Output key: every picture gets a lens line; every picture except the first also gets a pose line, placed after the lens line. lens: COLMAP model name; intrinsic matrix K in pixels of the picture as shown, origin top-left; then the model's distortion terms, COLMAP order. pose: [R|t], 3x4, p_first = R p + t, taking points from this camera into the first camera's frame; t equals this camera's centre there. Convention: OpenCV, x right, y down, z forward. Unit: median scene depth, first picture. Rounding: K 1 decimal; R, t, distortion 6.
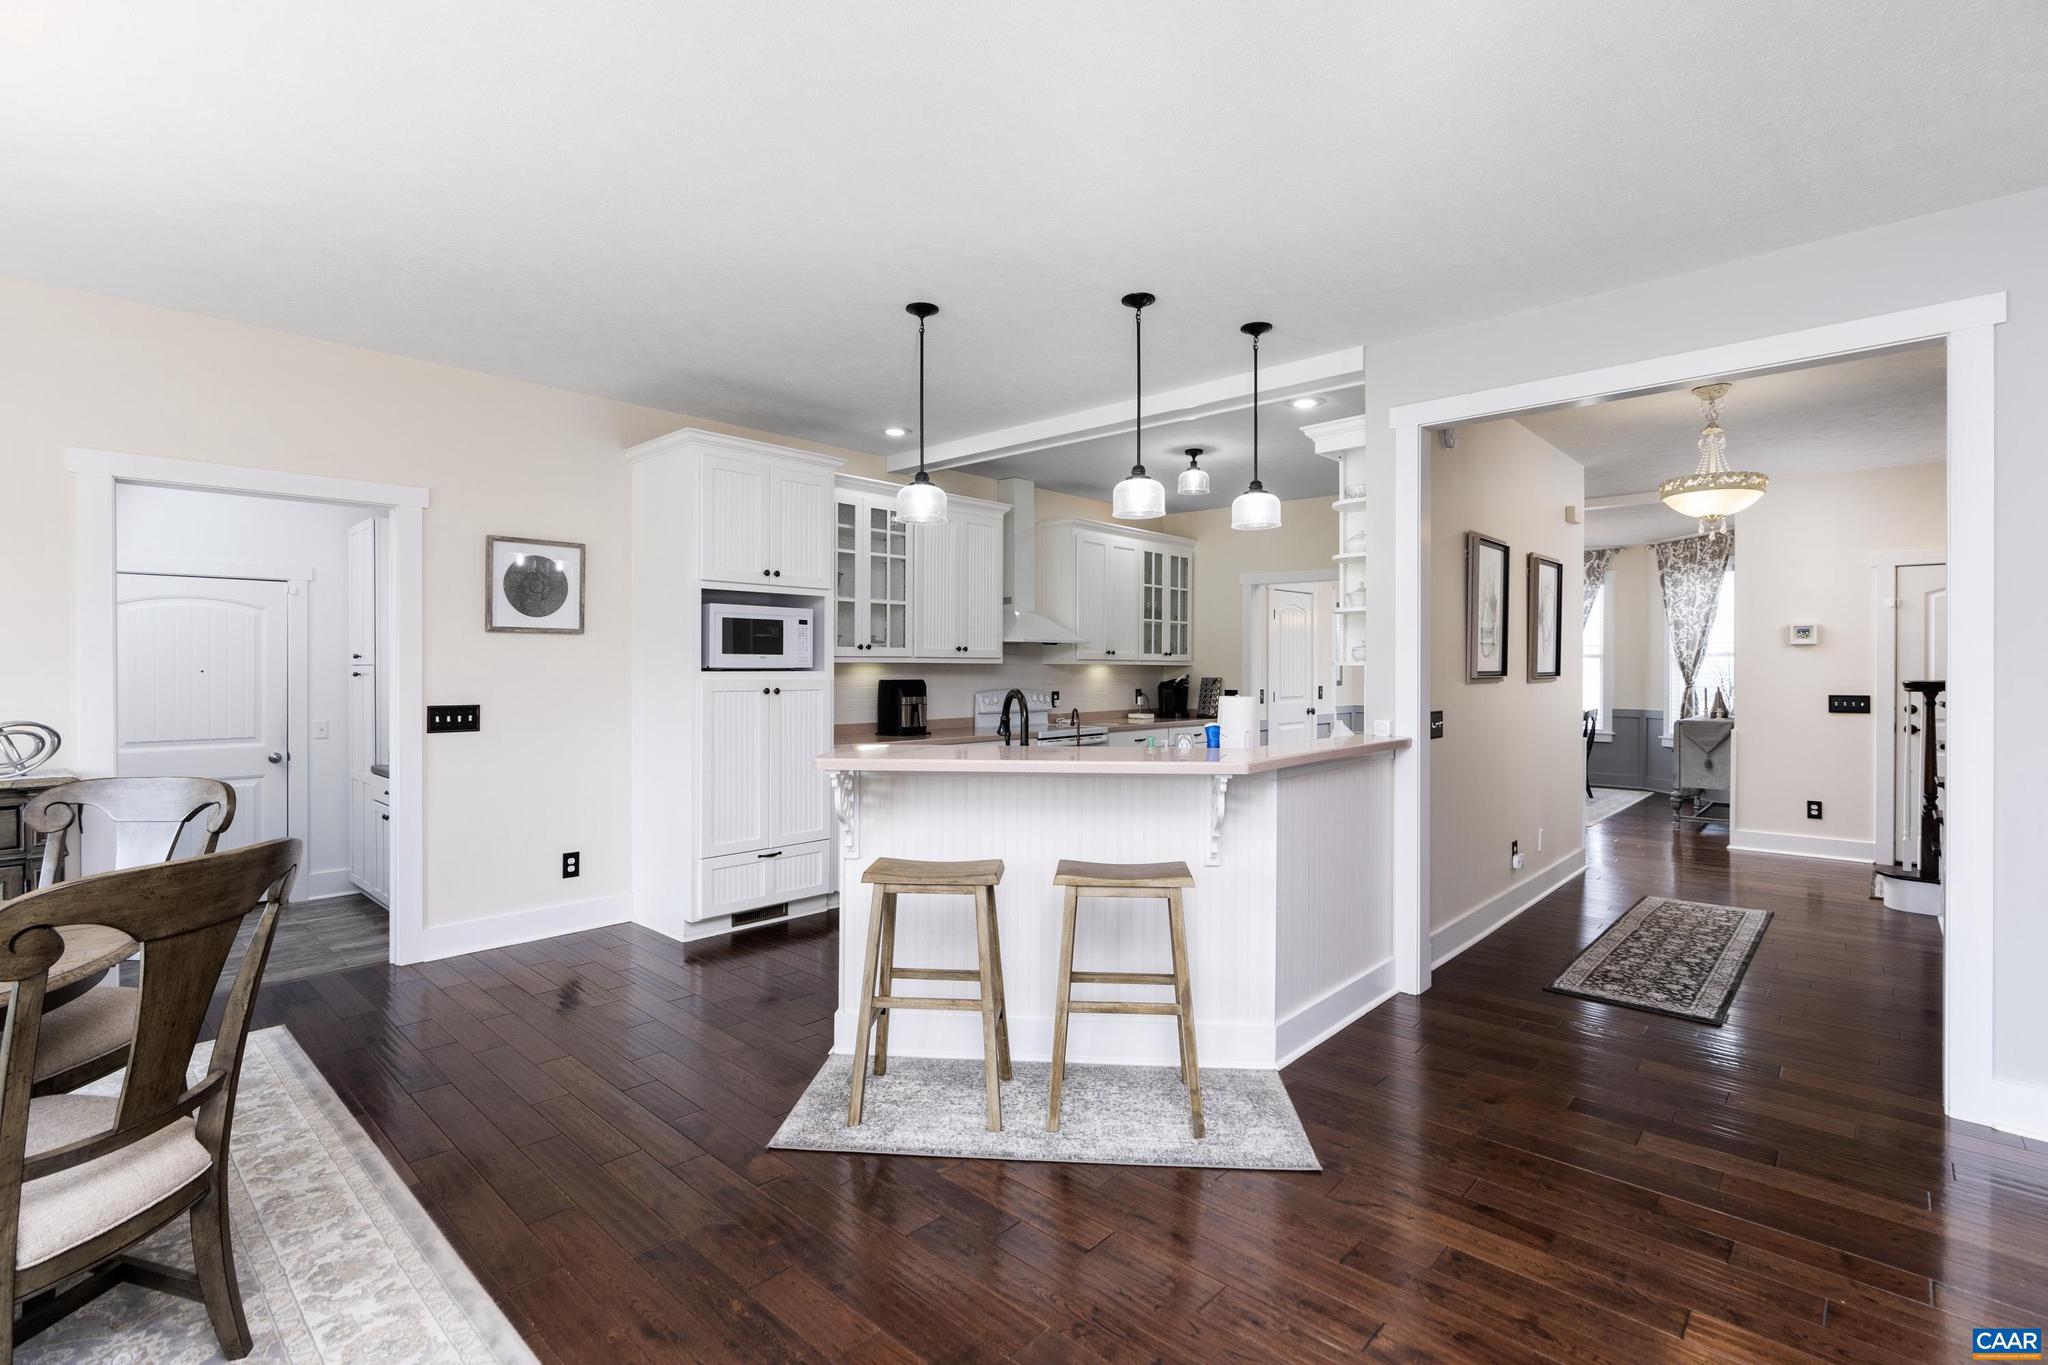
lens RADIAL K [[928.1, 0, 1031.3], [0, 928.1, 680.6], [0, 0, 1]] dist [-0.001558, 0.000297]
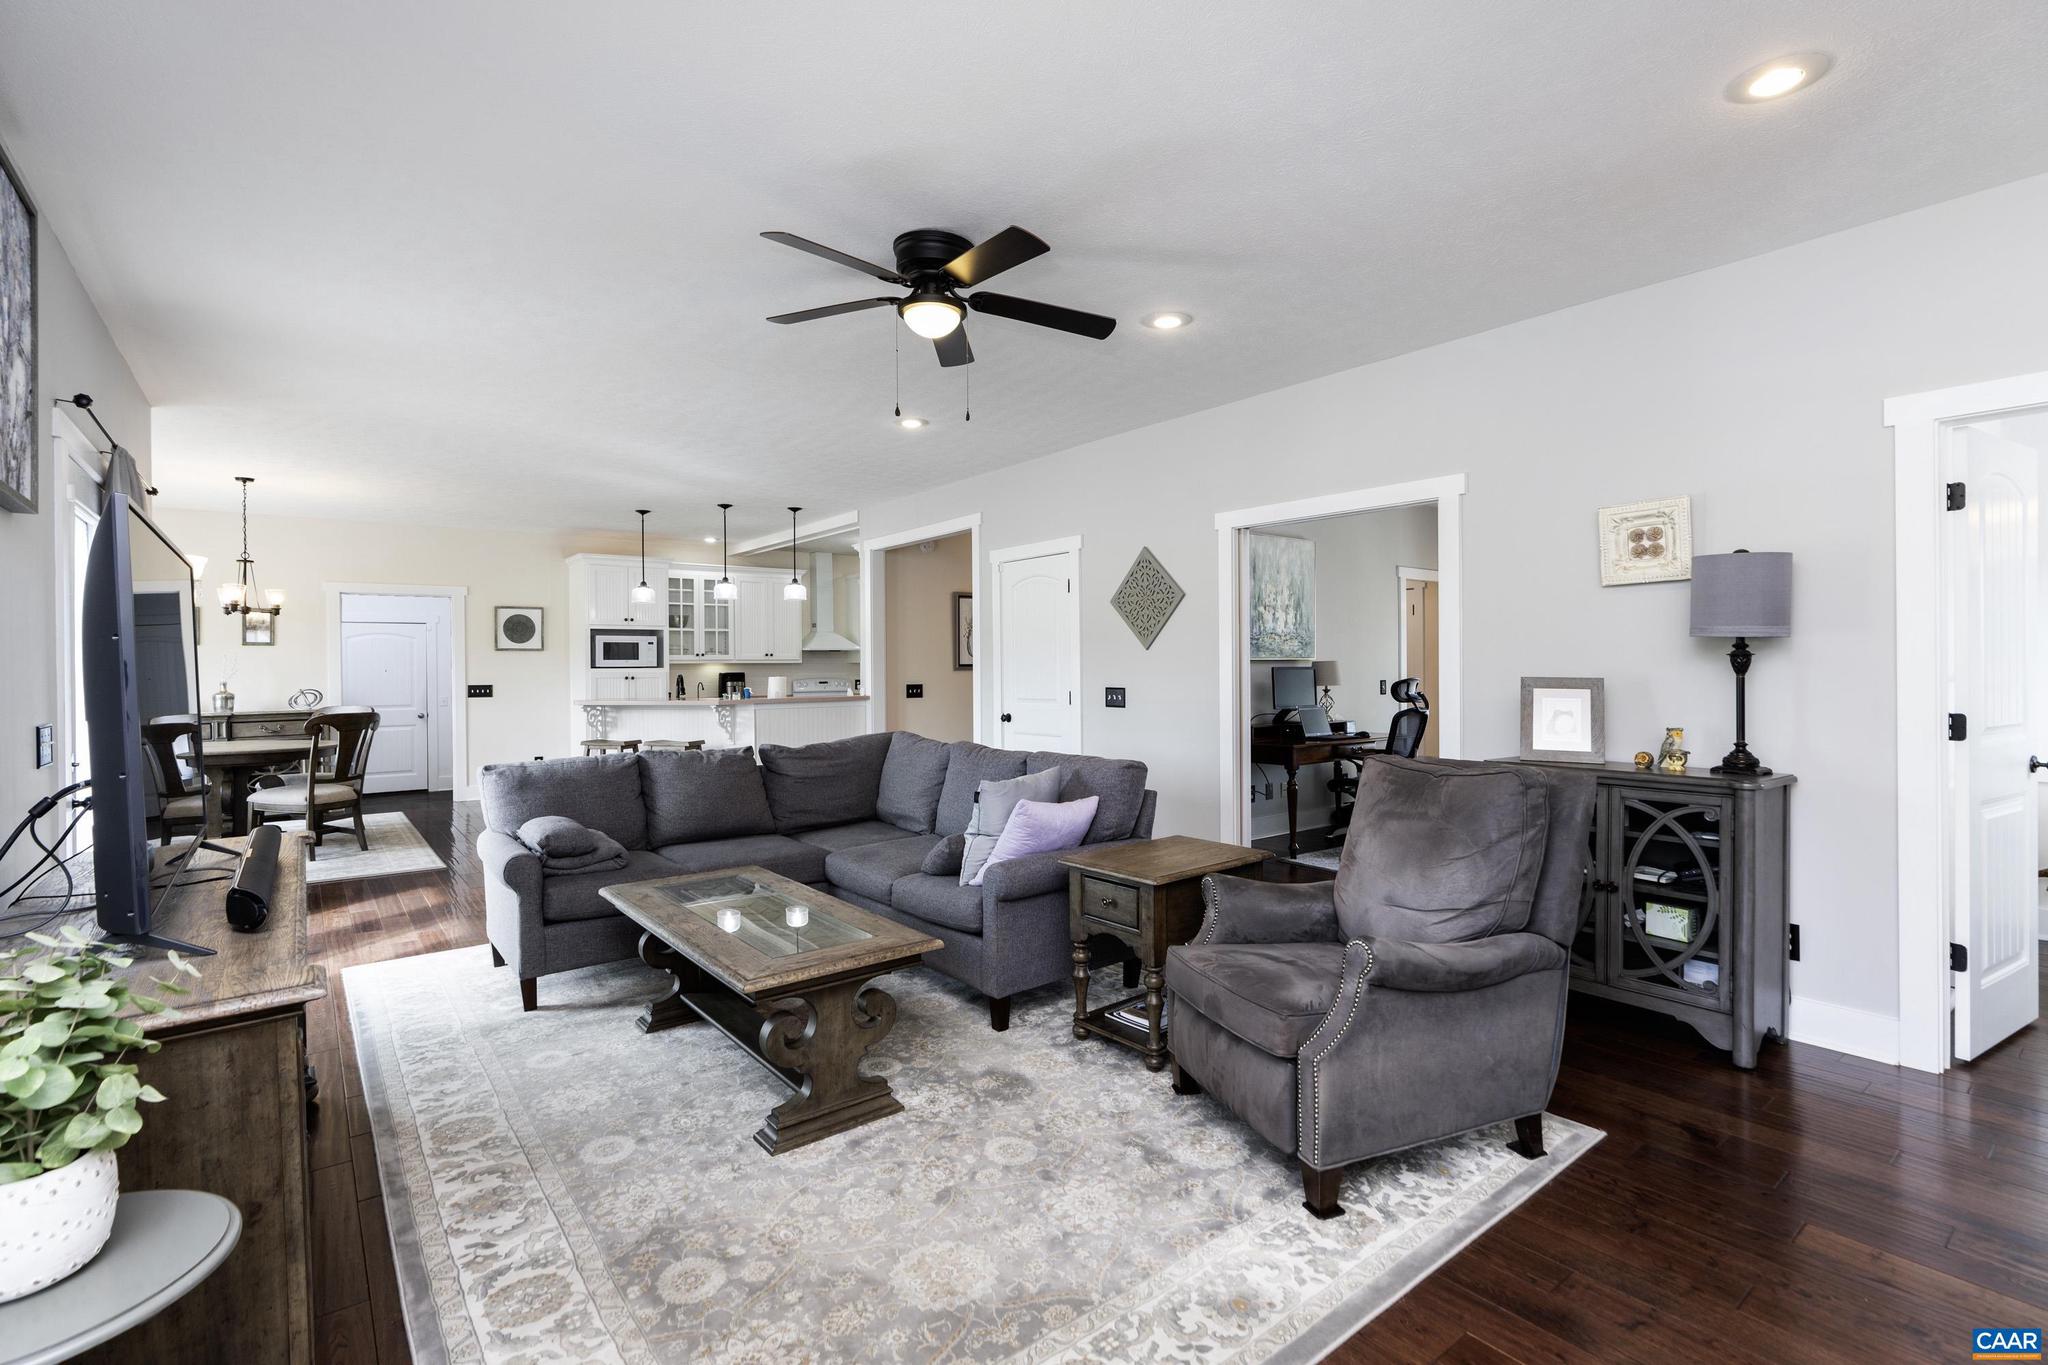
lens RADIAL K [[928.1, 0, 1029.9], [0, 928.1, 685.6], [0, 0, 1]] dist [-0.001558, 0.000297]
pose [[0.987690, -0.004483, -0.156357, 0.705635], [0.005776, 0.999953, 0.007815, 0.013197], [0.156315, -0.008622, 0.987670, -0.673284]]
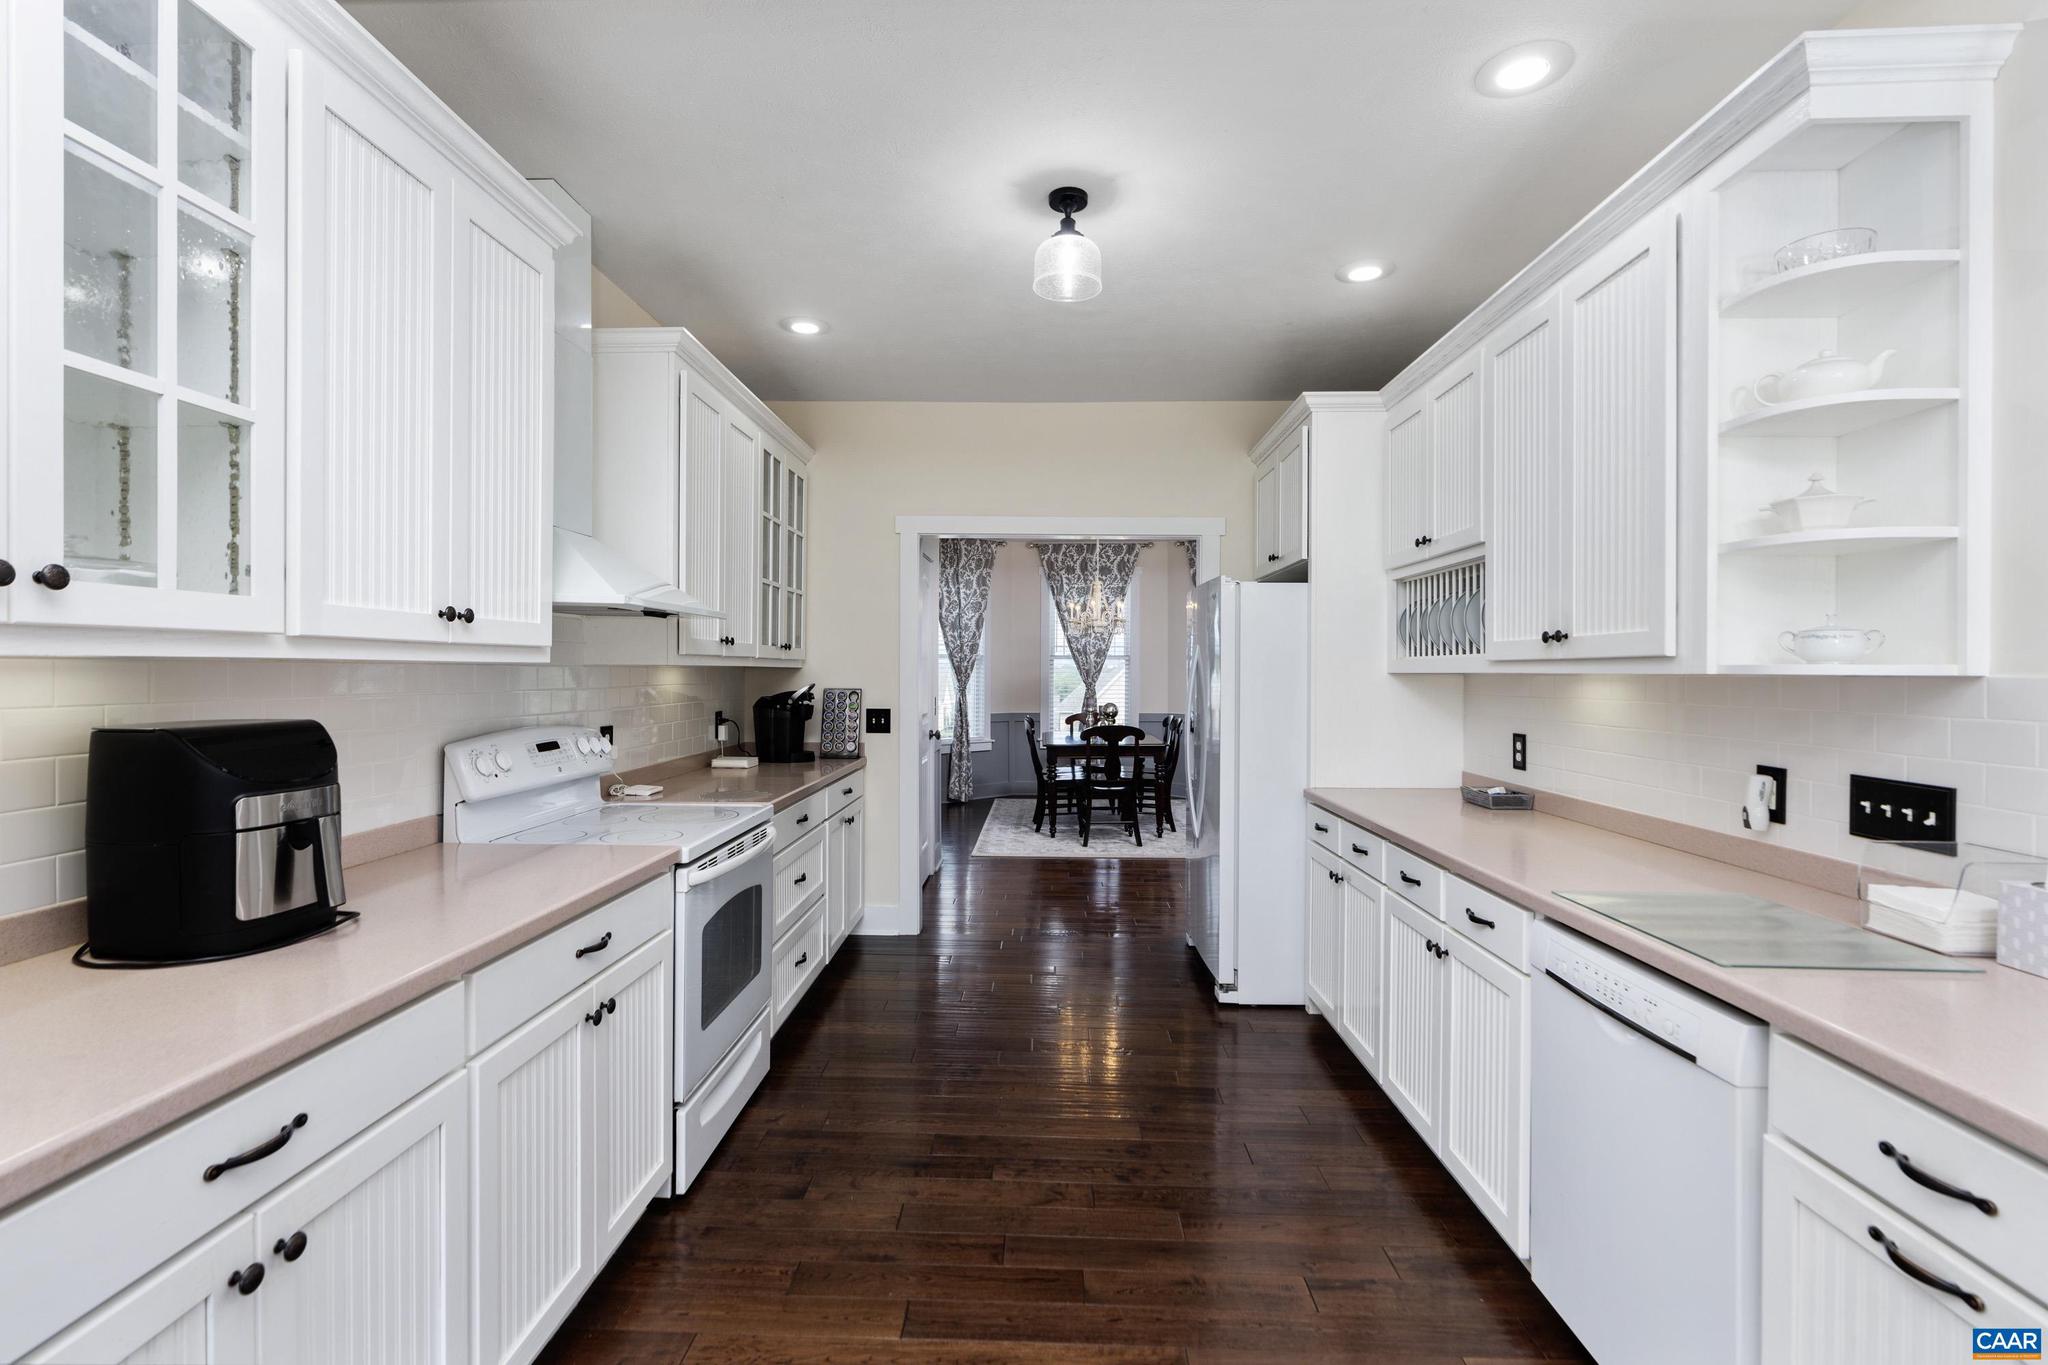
lens RADIAL K [[928.1, 0, 1019.1], [0, 928.1, 677.8], [0, 0, 1]] dist [-0.001558, 0.000297]
pose [[0.756306, -0.005180, 0.654197, -0.140300], [0.007952, 0.999968, -0.001275, -0.011511], [-0.654169, 0.006167, 0.756323, 0.666032]]
